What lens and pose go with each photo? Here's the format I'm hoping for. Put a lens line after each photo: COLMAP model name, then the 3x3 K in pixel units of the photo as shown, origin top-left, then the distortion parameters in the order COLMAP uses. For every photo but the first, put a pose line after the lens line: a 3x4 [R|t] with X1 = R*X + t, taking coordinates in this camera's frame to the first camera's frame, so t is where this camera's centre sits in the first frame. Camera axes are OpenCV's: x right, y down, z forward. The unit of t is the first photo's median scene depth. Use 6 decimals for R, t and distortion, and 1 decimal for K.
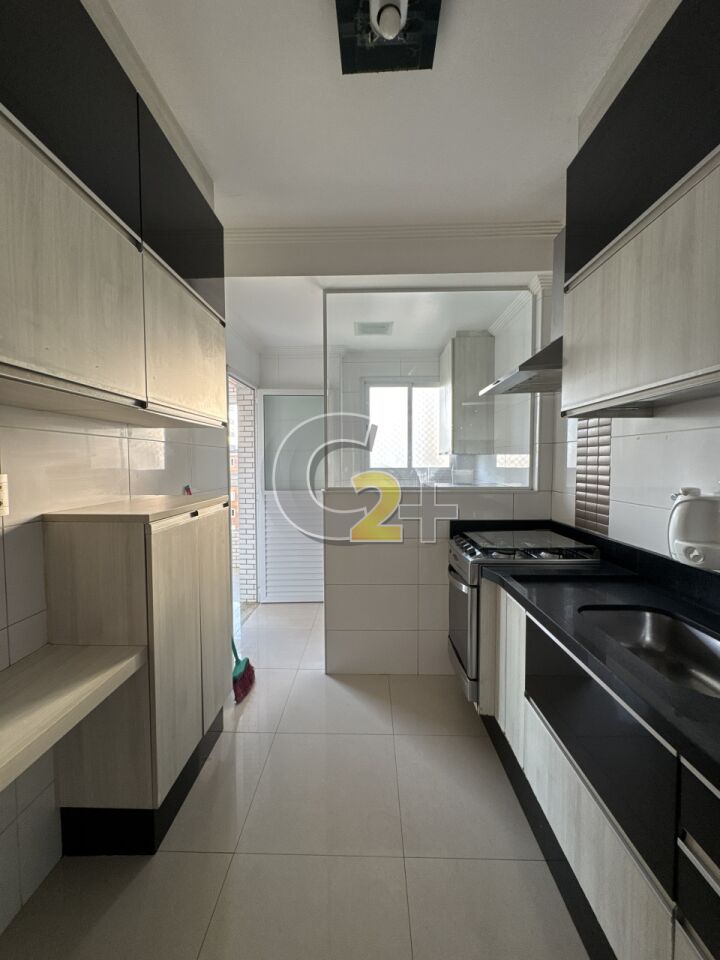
lens RADIAL K [[383.5, 0, 360.0], [0, 383.5, 480.0], [0, 0, 1]] dist [-0.000650, -0.000060]
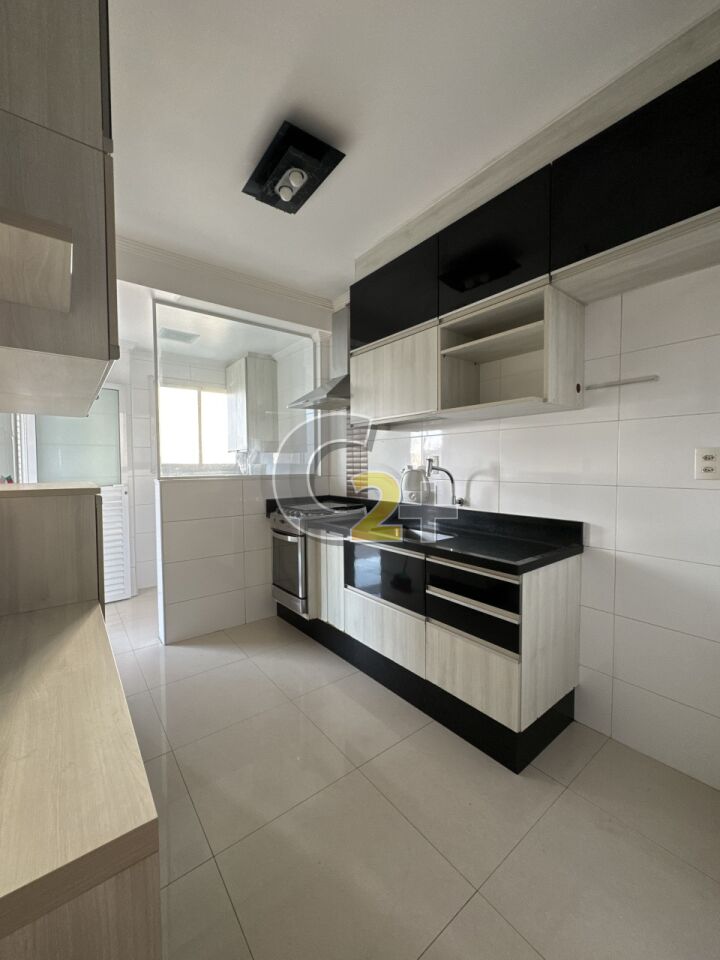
lens RADIAL K [[383.5, 0, 360.0], [0, 383.5, 480.0], [0, 0, 1]] dist [-0.000650, -0.000060]
pose [[0.771781, -0.025077, 0.635394, -0.405797], [0.032181, 0.999482, 0.000358, 0.054345], [-0.635074, 0.020171, 0.772188, -0.263779]]
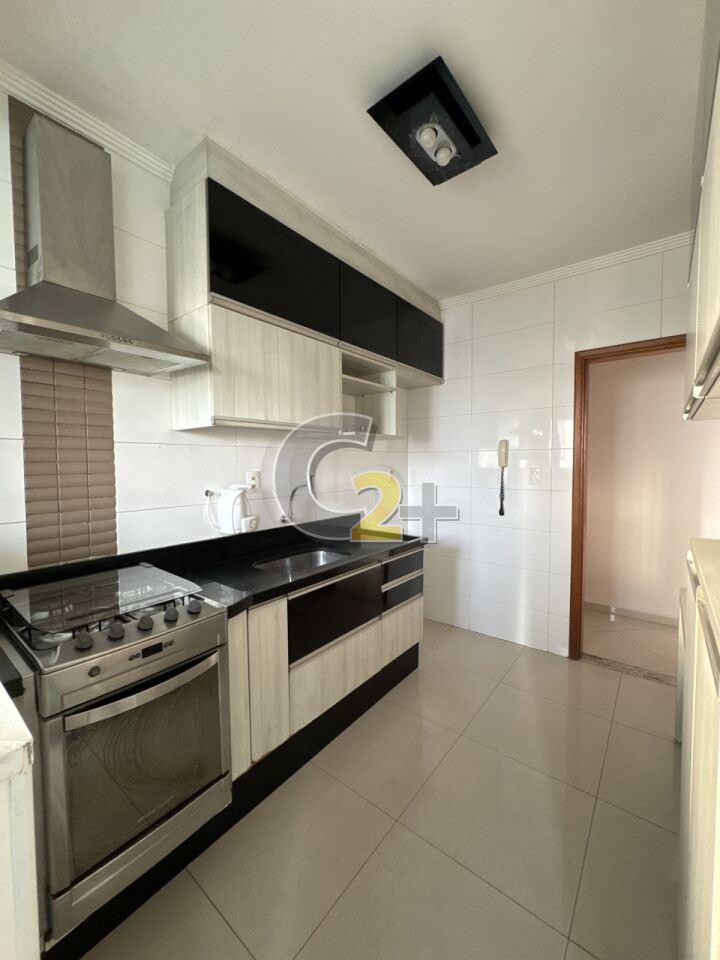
lens RADIAL K [[383.5, 0, 360.0], [0, 383.5, 480.0], [0, 0, 1]] dist [-0.000650, -0.000060]
pose [[-0.797502, -0.025215, 0.602789, -0.289104], [0.033803, 0.995689, 0.086373, -0.070398], [-0.602368, 0.089259, -0.793212, 1.173994]]
